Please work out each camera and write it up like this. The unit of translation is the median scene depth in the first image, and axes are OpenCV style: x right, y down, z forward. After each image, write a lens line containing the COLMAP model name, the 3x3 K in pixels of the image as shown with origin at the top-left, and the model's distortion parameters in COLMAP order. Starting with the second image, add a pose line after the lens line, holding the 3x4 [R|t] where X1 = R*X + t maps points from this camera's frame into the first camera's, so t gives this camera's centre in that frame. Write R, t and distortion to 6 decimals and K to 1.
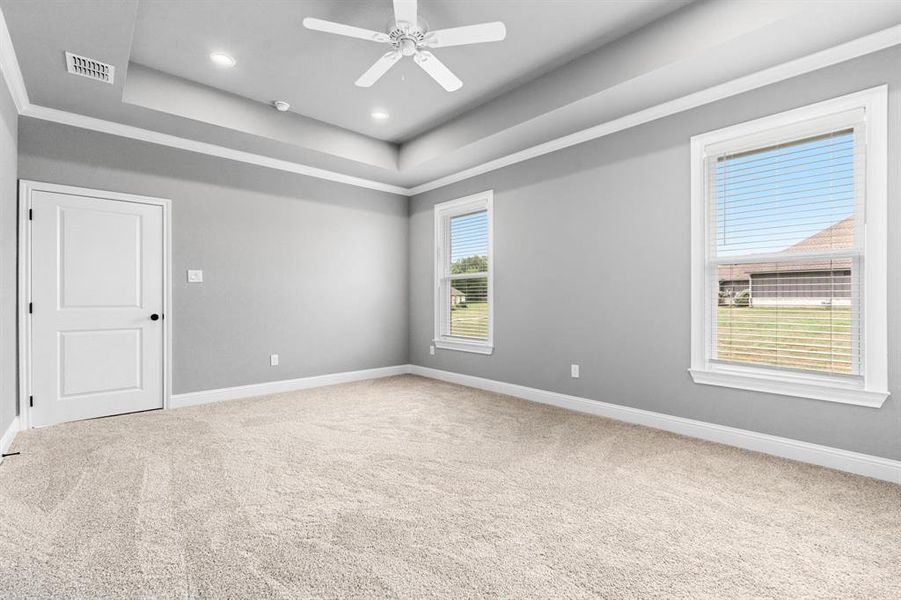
lens RADIAL K [[420.5, 0, 445.7], [0, 420.5, 301.3], [0, 0, 1]] dist [-0.011661, 0.001391]
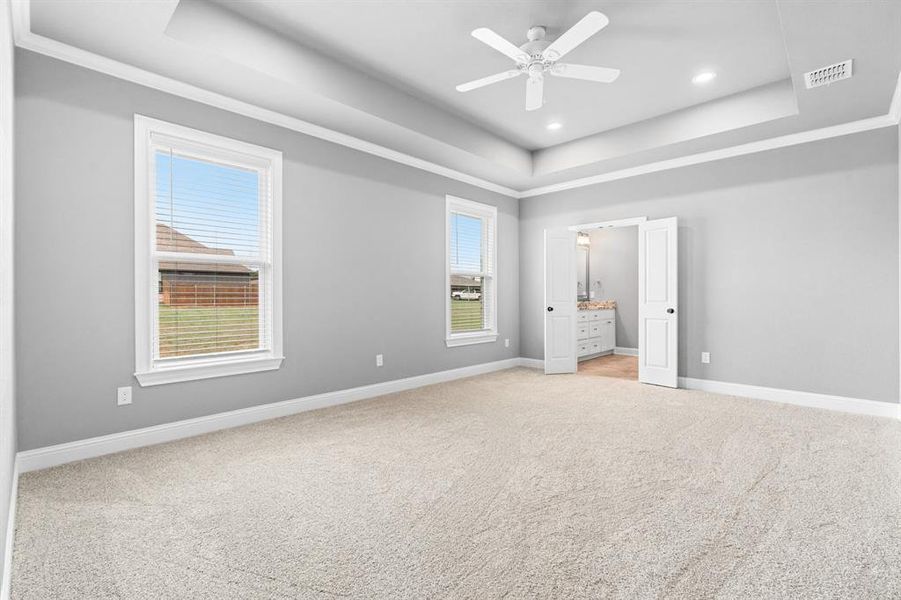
lens RADIAL K [[420.5, 0, 446.3], [0, 420.5, 293.9], [0, 0, 1]] dist [-0.011661, 0.001391]
pose [[-0.106454, 0.002291, 0.994315, -0.656391], [0.004085, 0.999990, -0.001867, -0.005595], [-0.994309, 0.003863, -0.106462, 0.759756]]
